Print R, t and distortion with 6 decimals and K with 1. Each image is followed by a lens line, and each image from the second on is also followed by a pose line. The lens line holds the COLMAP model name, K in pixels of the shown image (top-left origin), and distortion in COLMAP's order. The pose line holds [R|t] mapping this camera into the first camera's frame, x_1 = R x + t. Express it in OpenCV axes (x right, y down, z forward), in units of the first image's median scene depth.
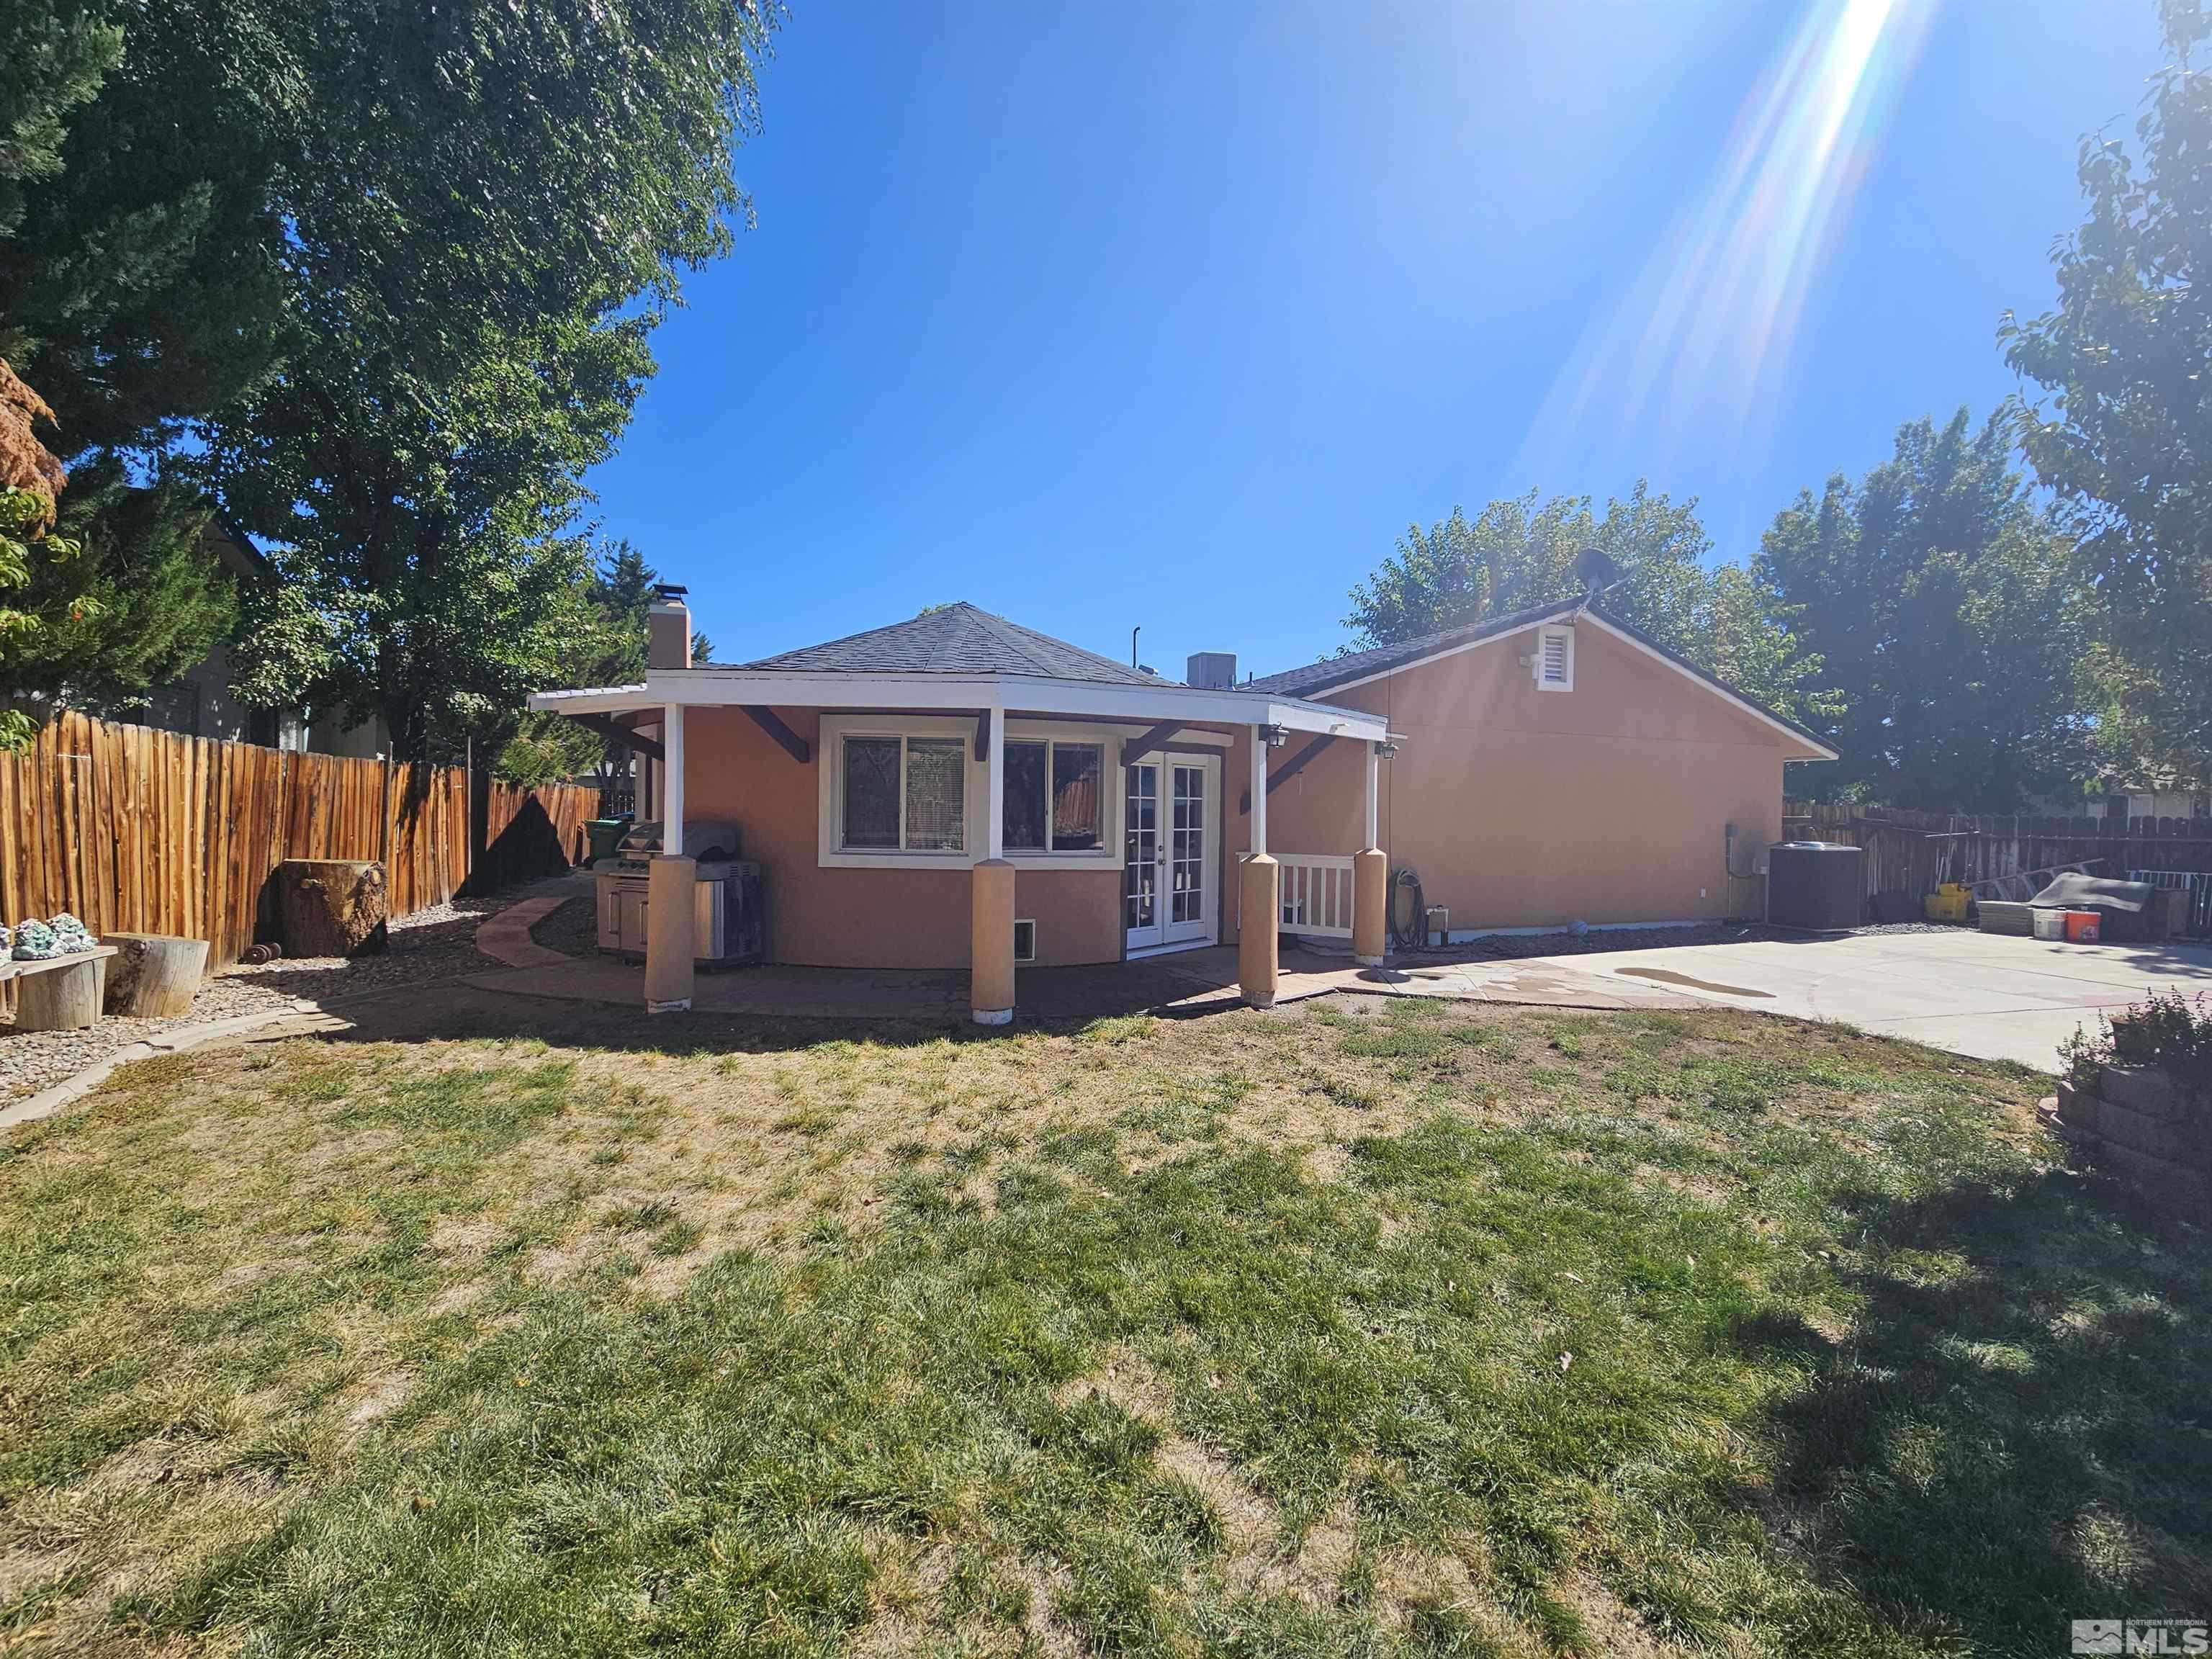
lens RADIAL K [[906.8, 0, 1112.5], [0, 906.8, 819.8], [0, 0, 1]] dist [-0.000740, 0.001047]
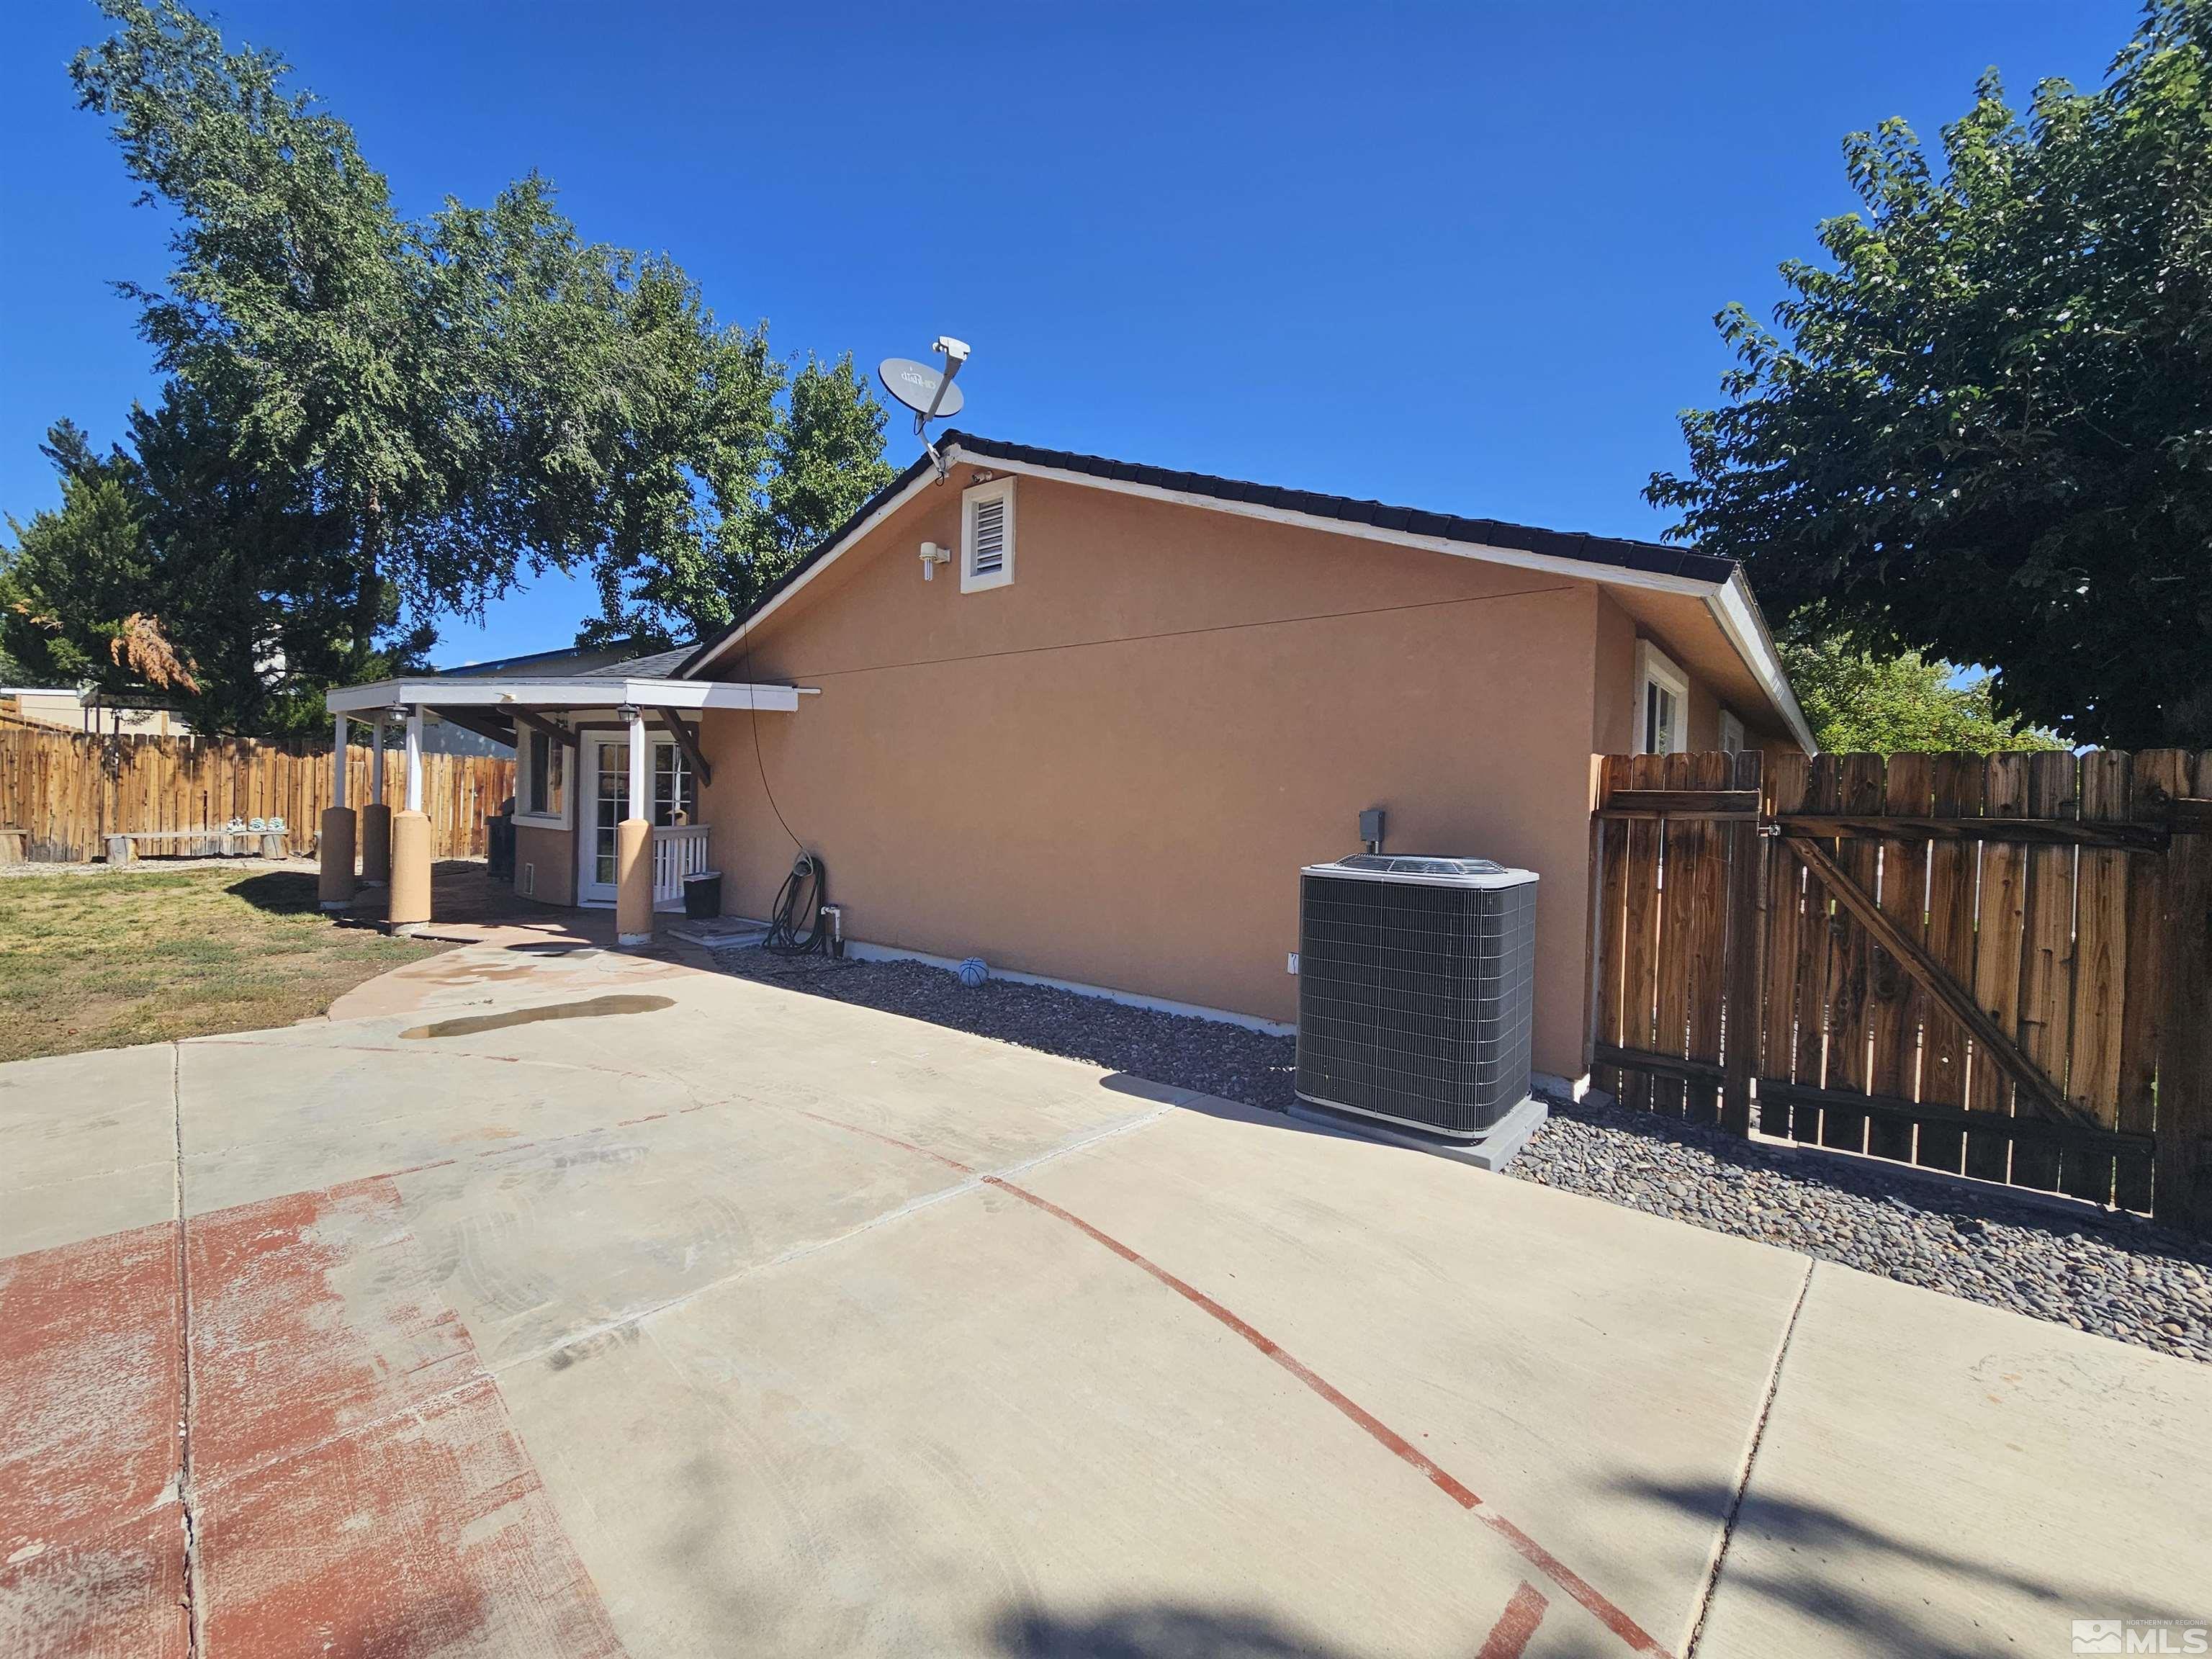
lens RADIAL K [[906.8, 0, 1112.5], [0, 906.8, 819.8], [0, 0, 1]] dist [-0.000740, 0.001047]
pose [[0.508348, 0.015247, -0.861017, 0.877681], [-0.030294, 0.999541, -0.000185, 0.012119], [0.860619, 0.026178, 0.508576, 0.623027]]
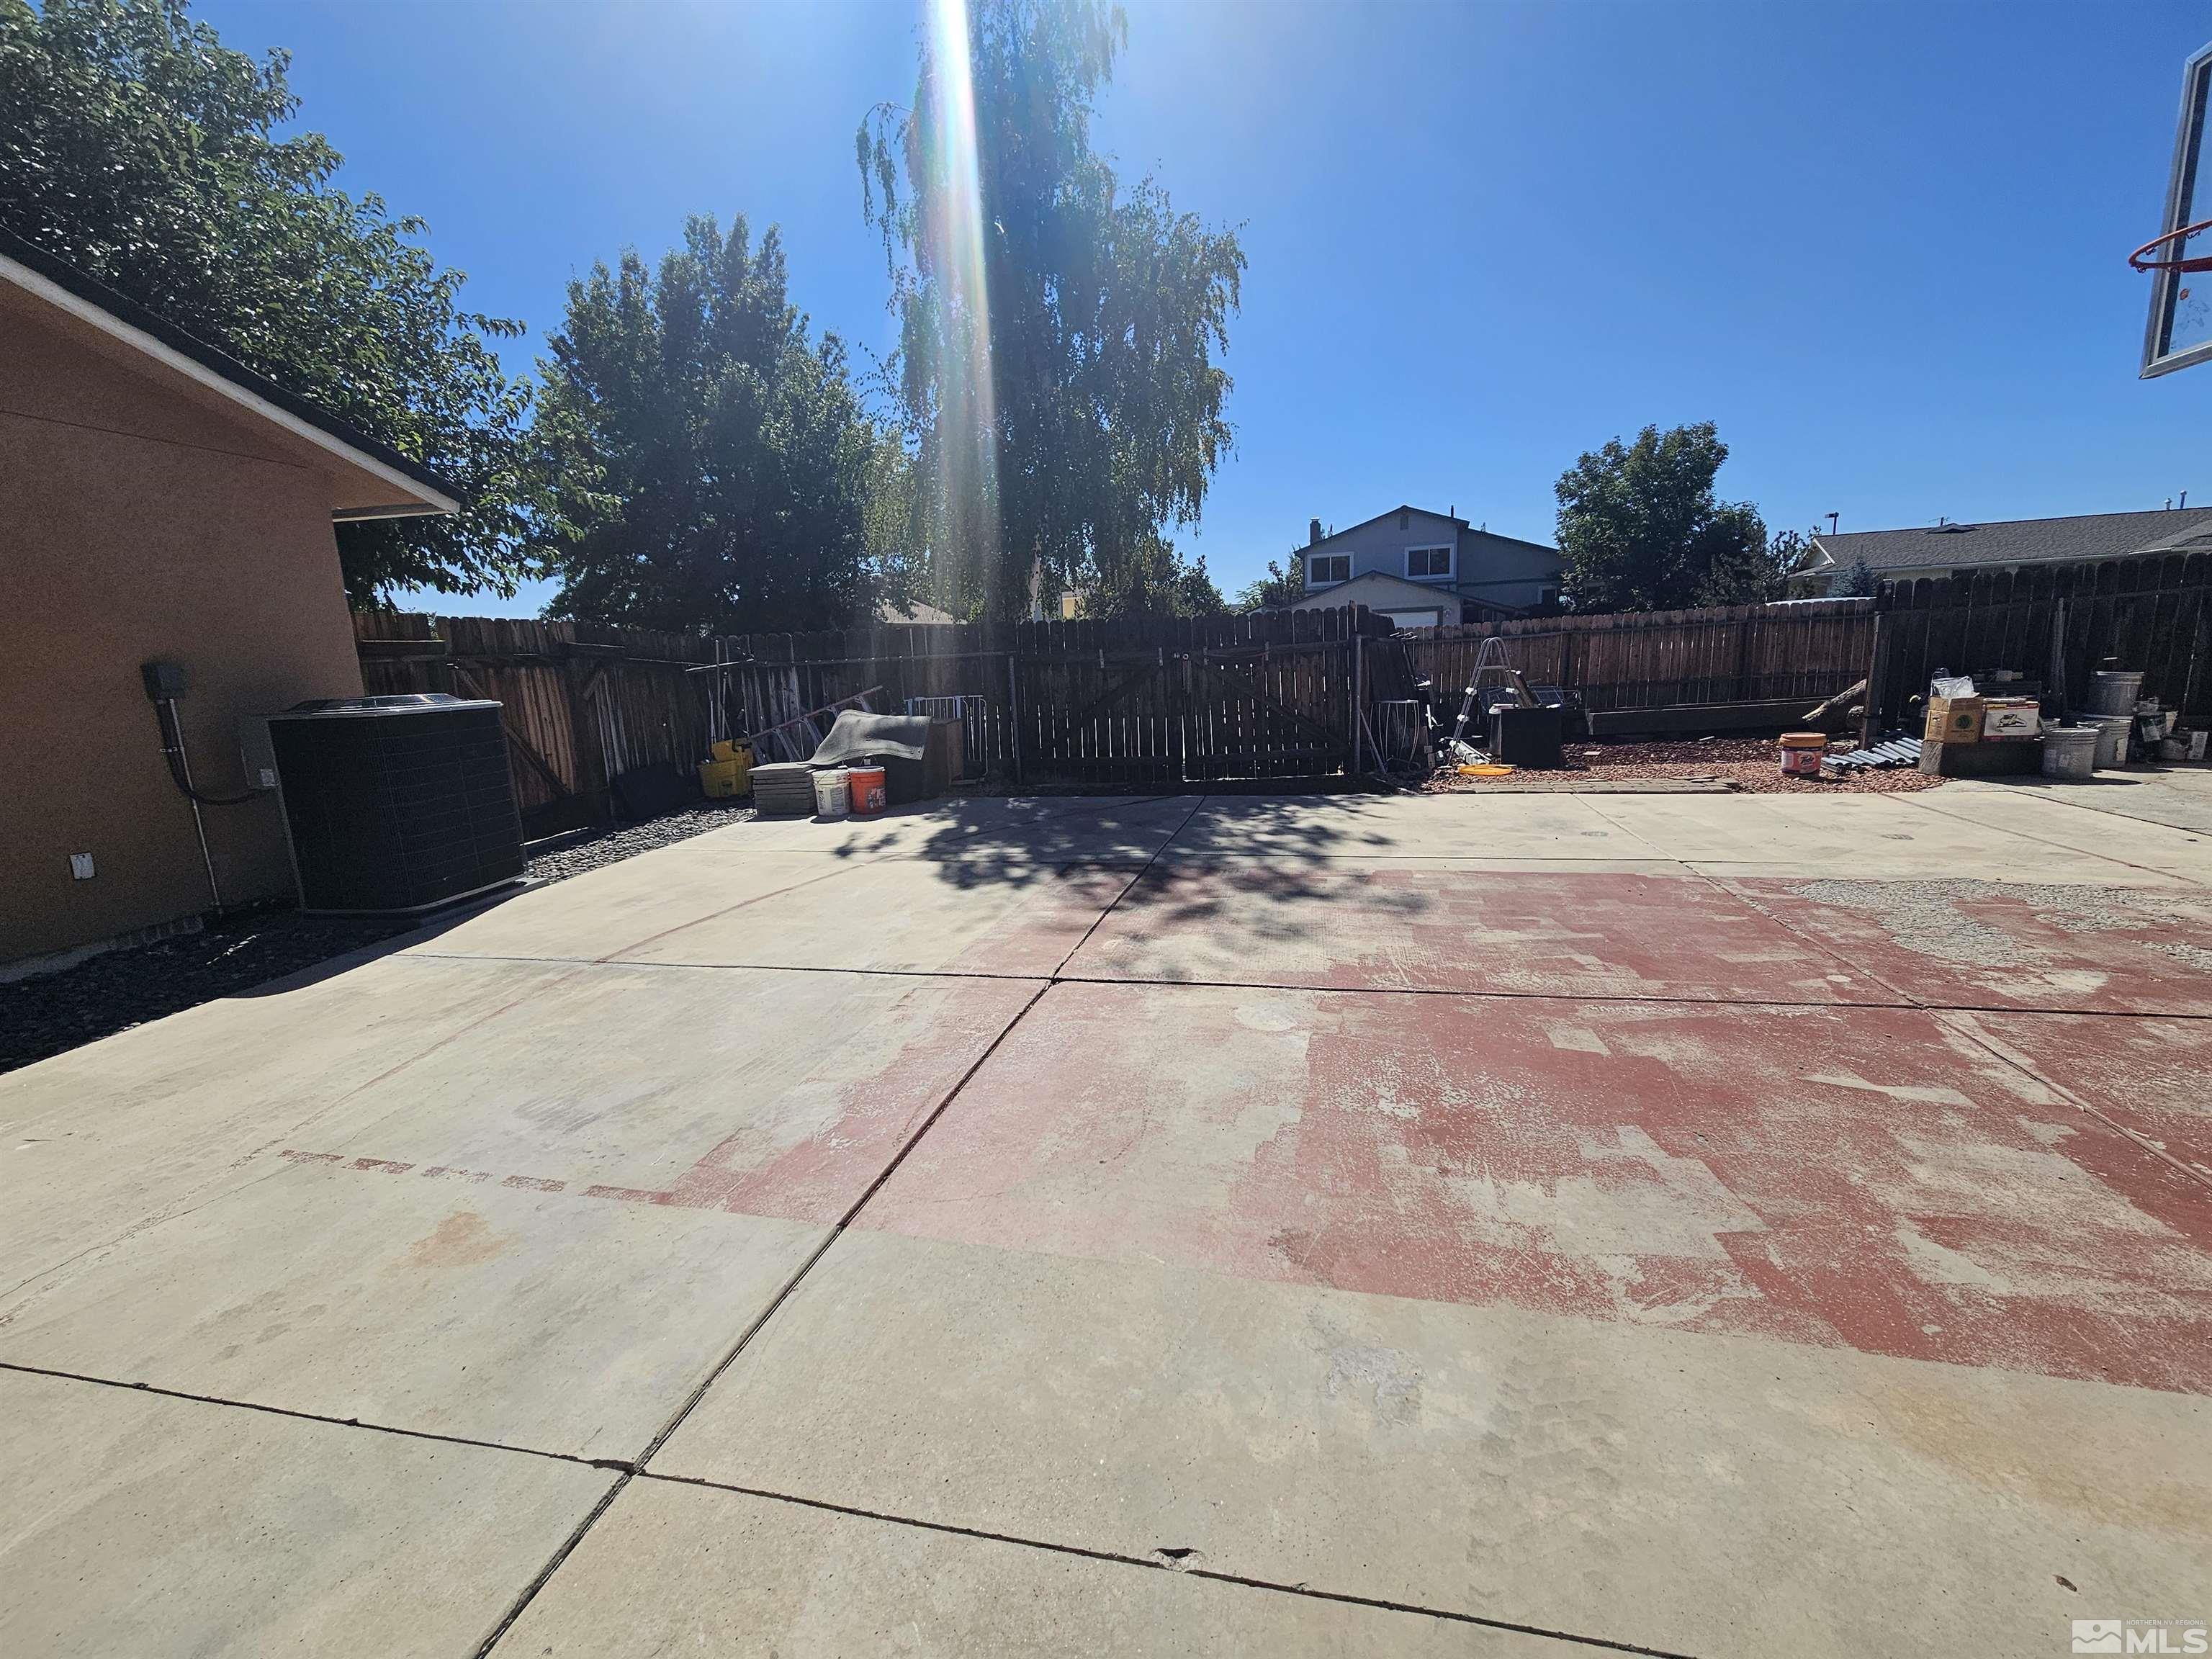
lens RADIAL K [[906.8, 0, 1112.5], [0, 906.8, 819.8], [0, 0, 1]] dist [-0.000740, 0.001047]
pose [[0.486295, -0.195228, 0.851706, 0.494270], [0.061137, 0.979934, 0.189713, 0.019123], [-0.871653, -0.040186, 0.488473, 0.436004]]
